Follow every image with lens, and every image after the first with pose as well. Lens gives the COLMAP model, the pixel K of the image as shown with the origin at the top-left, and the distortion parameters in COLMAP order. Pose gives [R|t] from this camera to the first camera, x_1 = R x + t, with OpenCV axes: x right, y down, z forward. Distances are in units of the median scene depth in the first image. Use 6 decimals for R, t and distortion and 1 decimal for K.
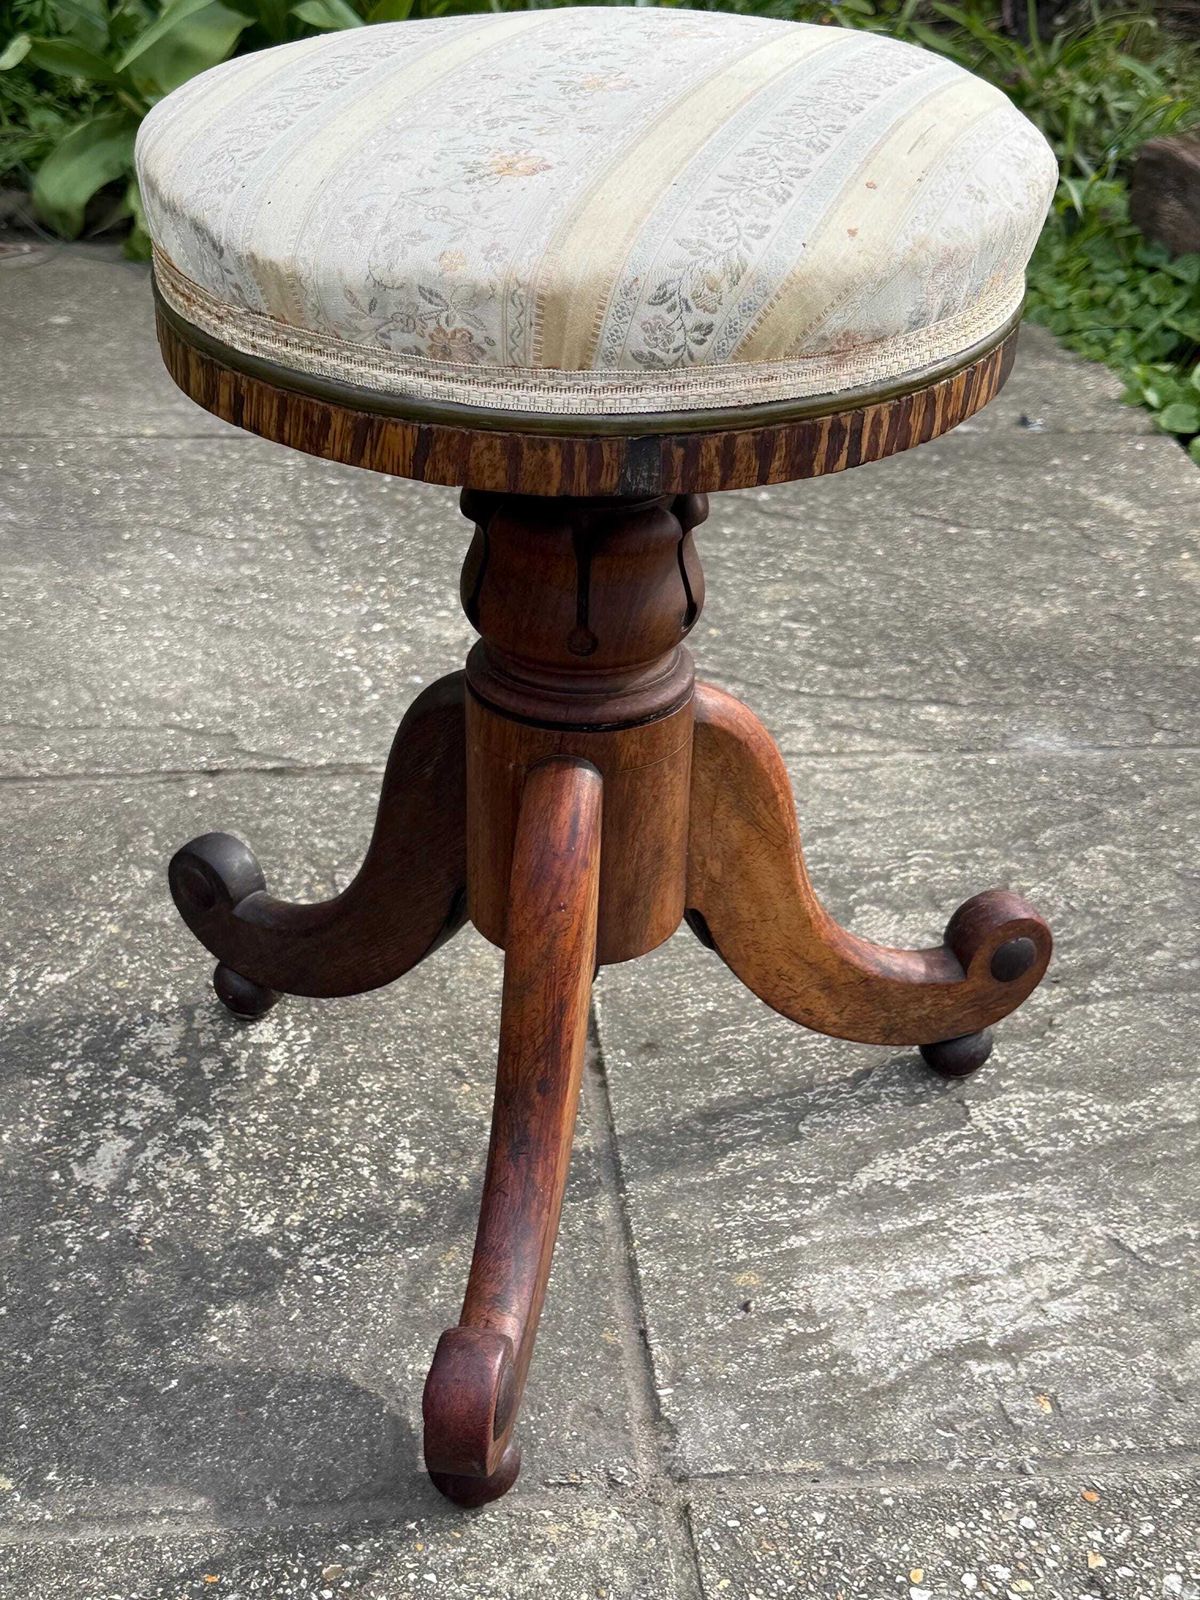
lens RADIAL K [[2267.9, 0, 596.4], [0, 2267.9, 816.1], [0, 0, 1]] dist [0.122070, 0.000000]
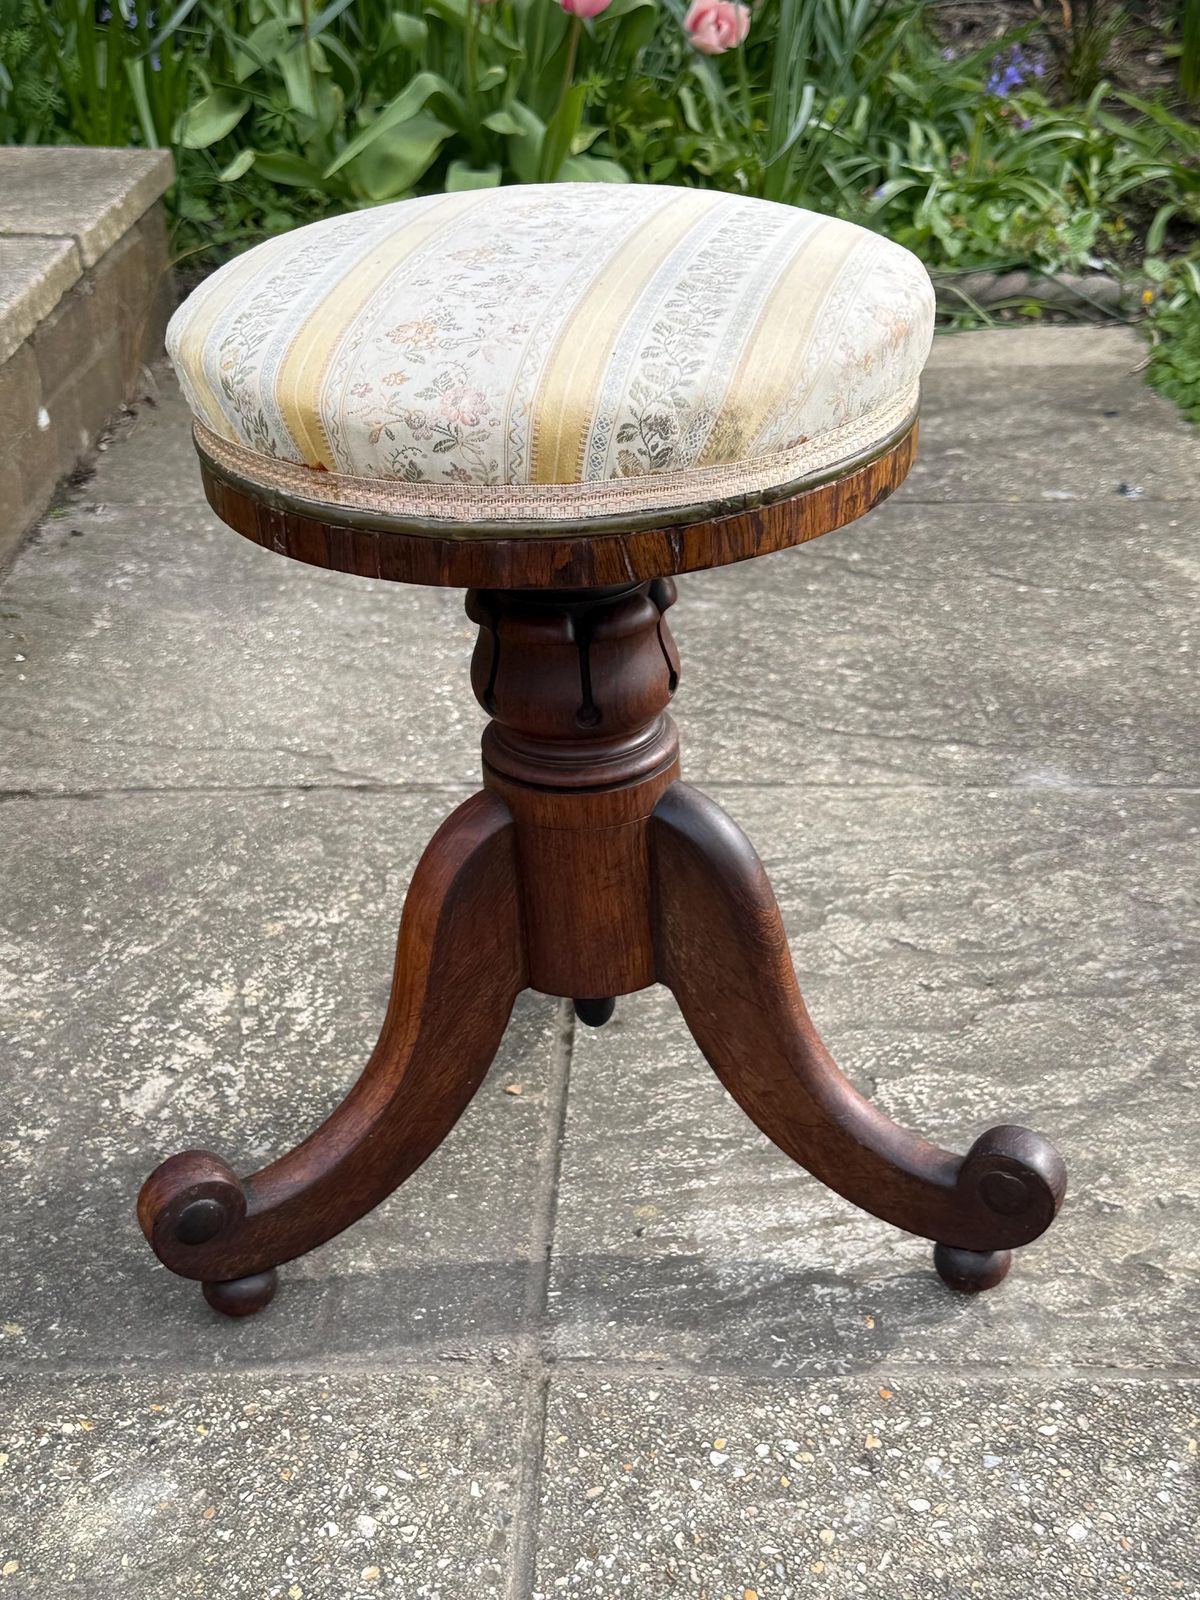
lens RADIAL K [[2267.9, 0, 585.3], [0, 2267.9, 814.0], [0, 0, 1]] dist [0.122070, 0.000000]
pose [[0.987588, 0.025010, -0.155062, 0.190820], [-0.029401, 0.999227, -0.026090, 0.025486], [0.154290, 0.030326, 0.987560, -0.160824]]
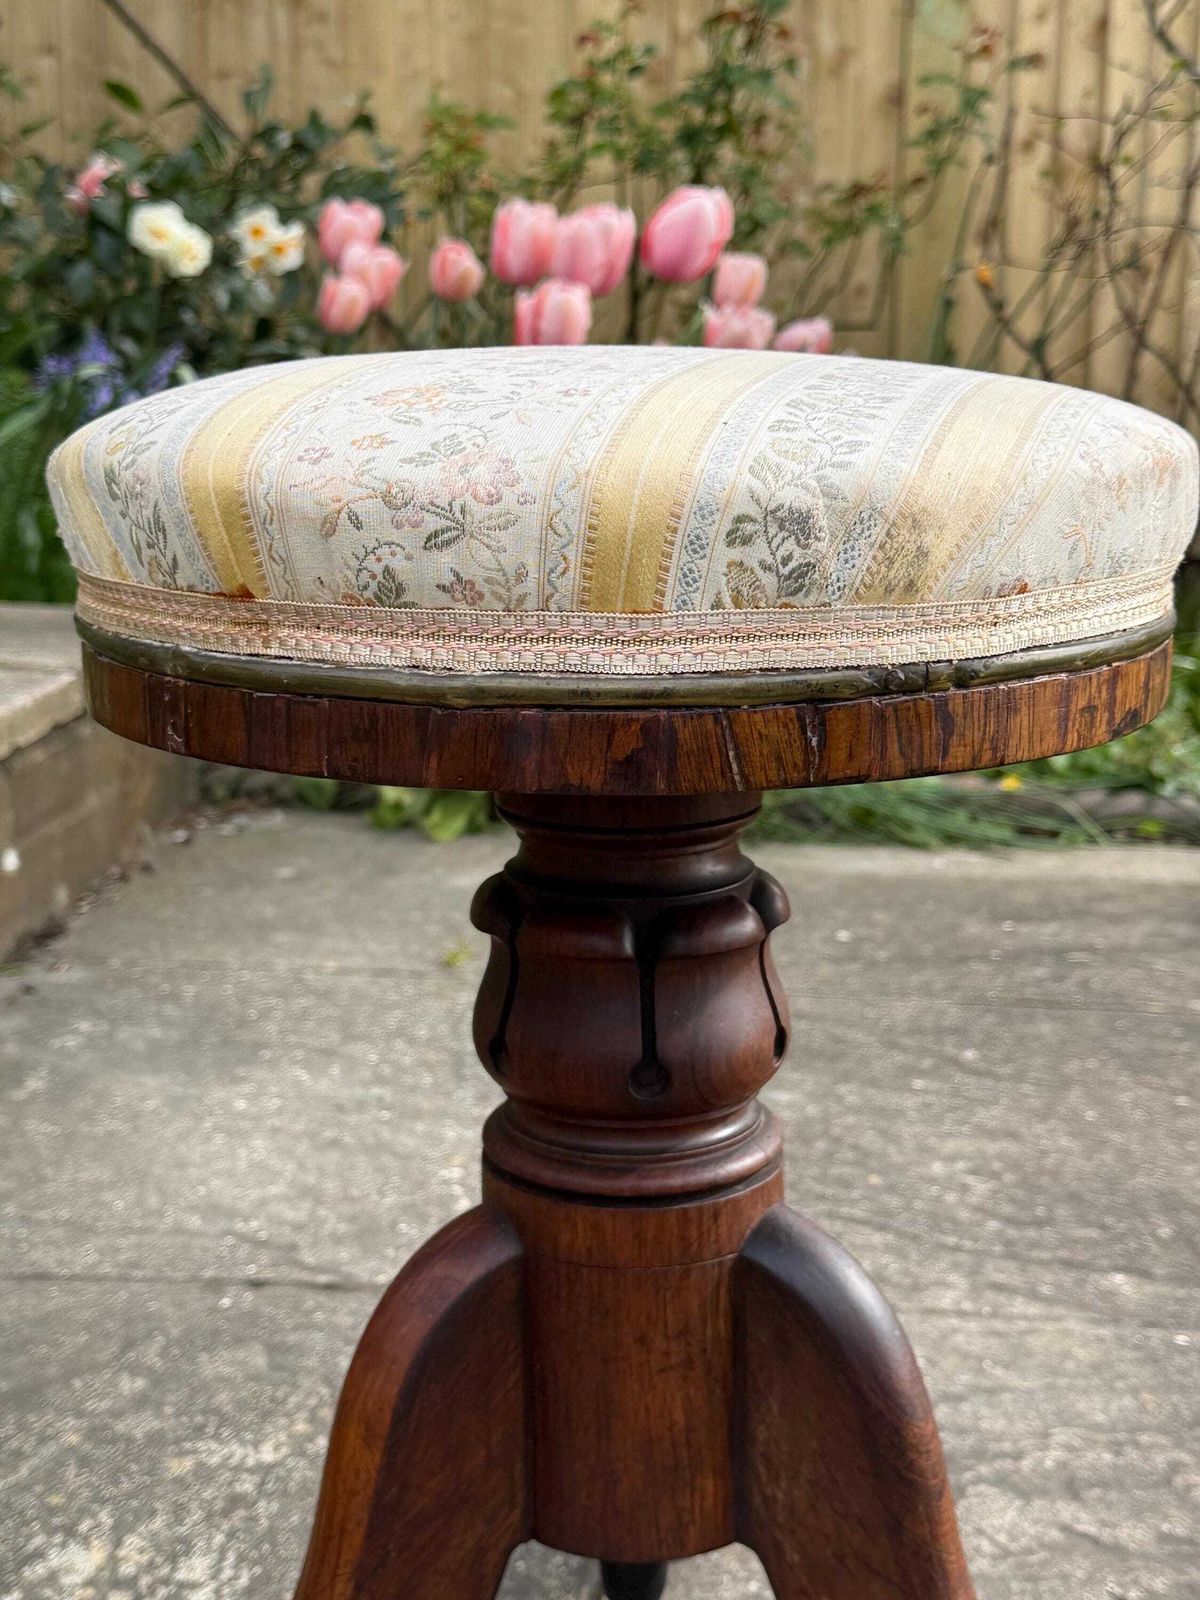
lens RADIAL K [[2267.9, 0, 607.8], [0, 2267.9, 800.6], [0, 0, 1]] dist [0.122070, 0.000000]
pose [[0.984648, 0.028606, -0.172190, 0.137227], [-0.079931, 0.950866, -0.299107, 0.070623], [0.155173, 0.308278, 0.938555, 0.169644]]
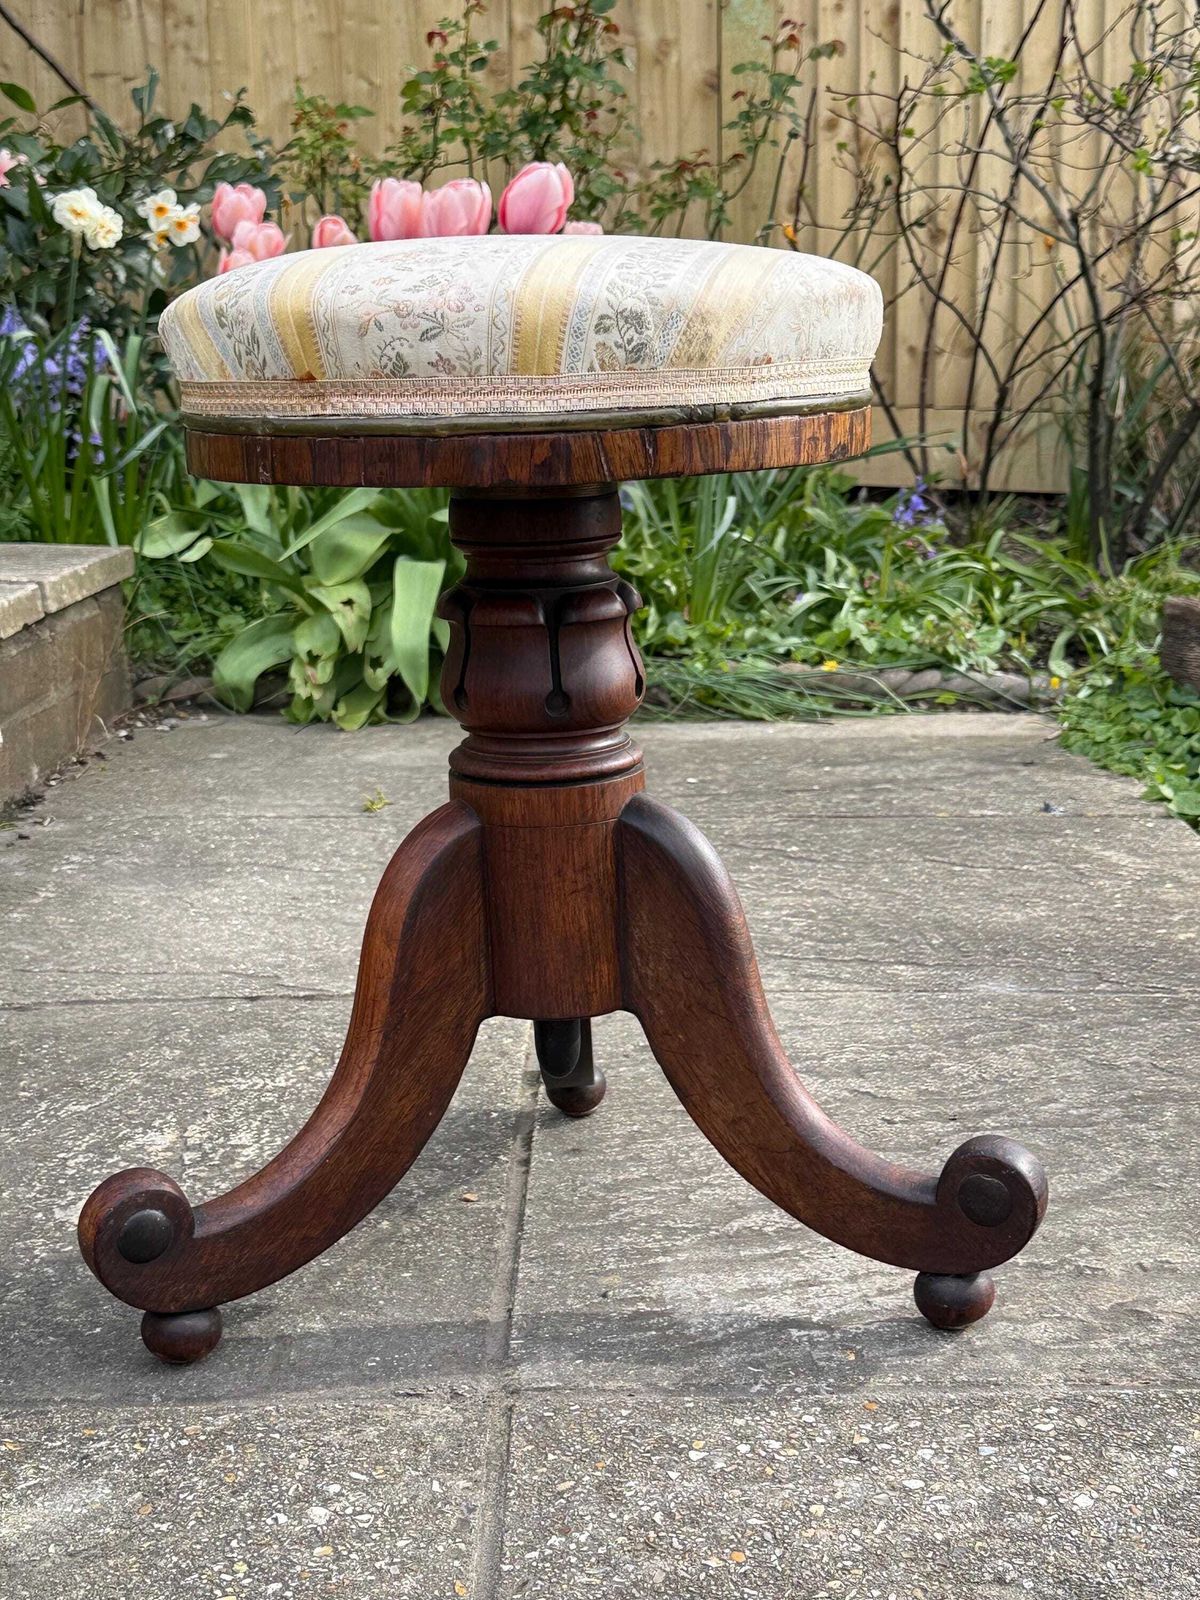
lens RADIAL K [[2267.9, 0, 601.5], [0, 2267.9, 820.5], [0, 0, 1]] dist [0.122070, 0.000000]
pose [[0.993497, -0.011366, -0.113287, 0.171759], [-0.022394, 0.956062, -0.292307, 0.282681], [0.111632, 0.292943, 0.949591, -0.125491]]
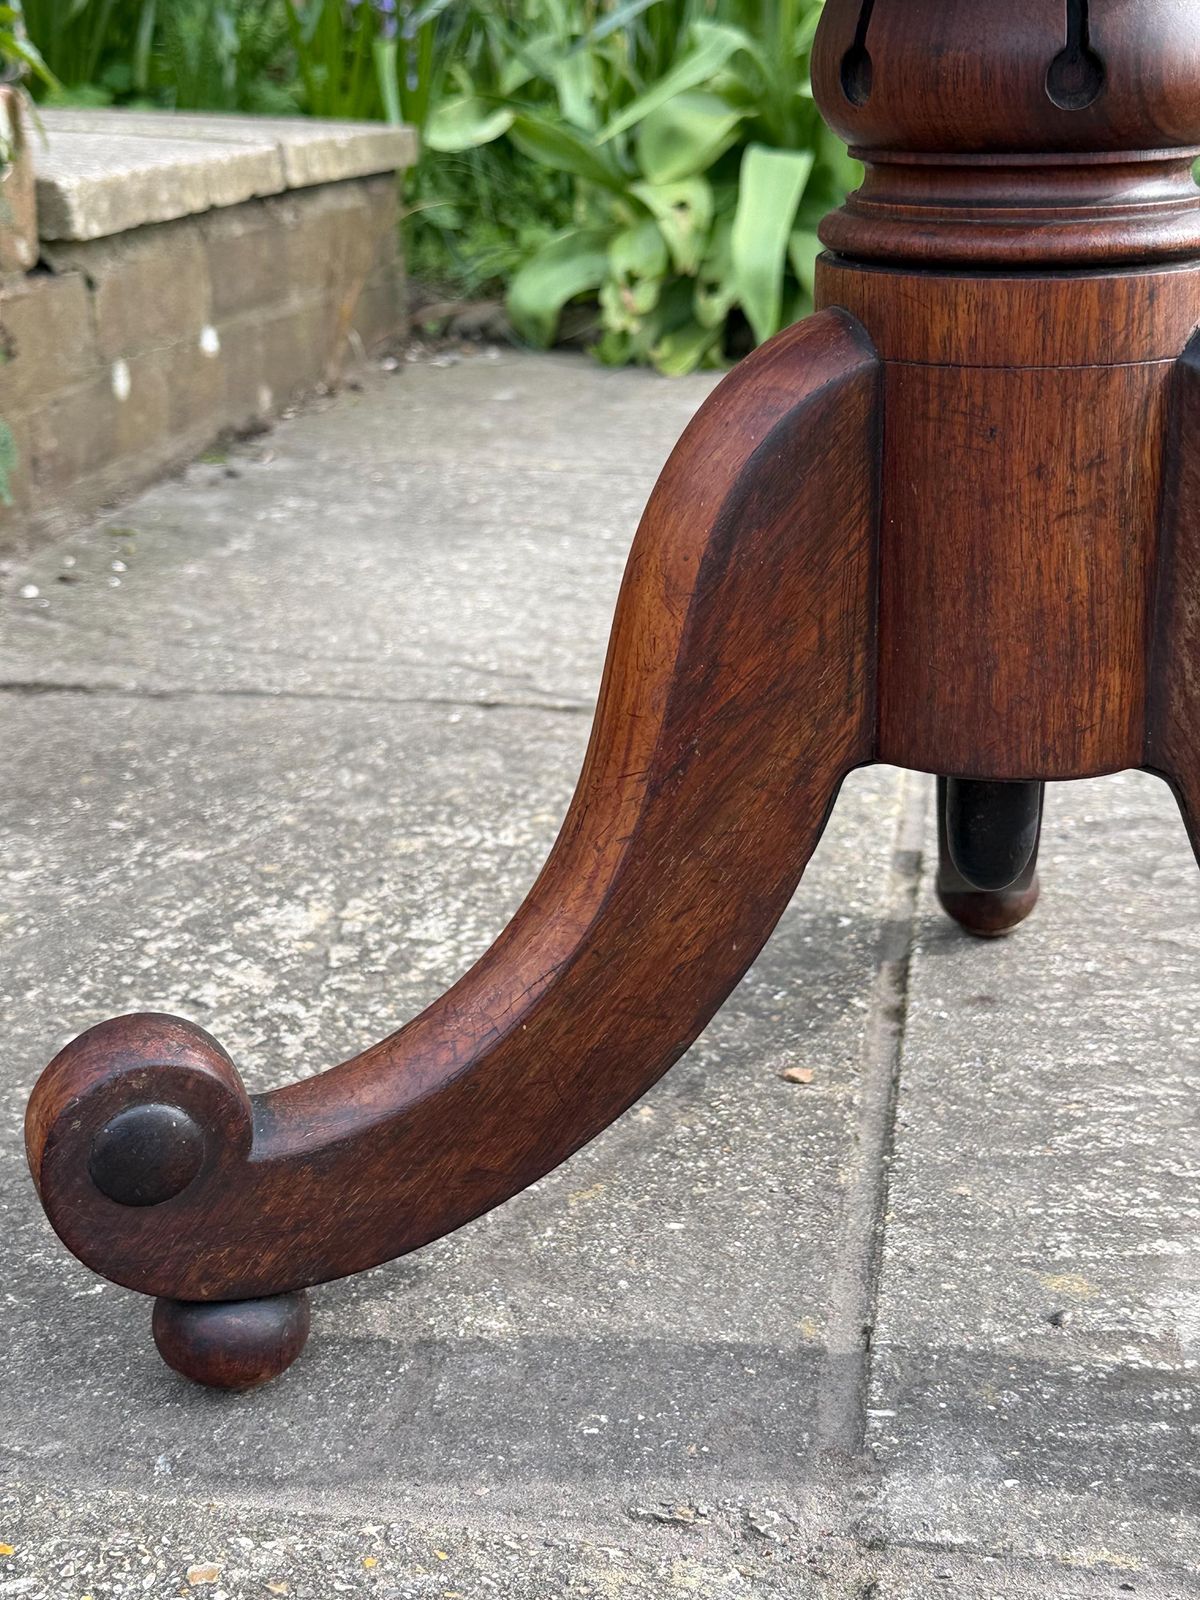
lens RADIAL K [[2267.9, 0, 602.7], [0, 2267.9, 812.1], [0, 0, 1]] dist [0.122070, 0.000000]
pose [[0.965273, 0.072437, -0.251002, 0.080503], [-0.117769, 0.978281, -0.170576, 0.178163], [0.233194, 0.194213, 0.952839, 0.349014]]
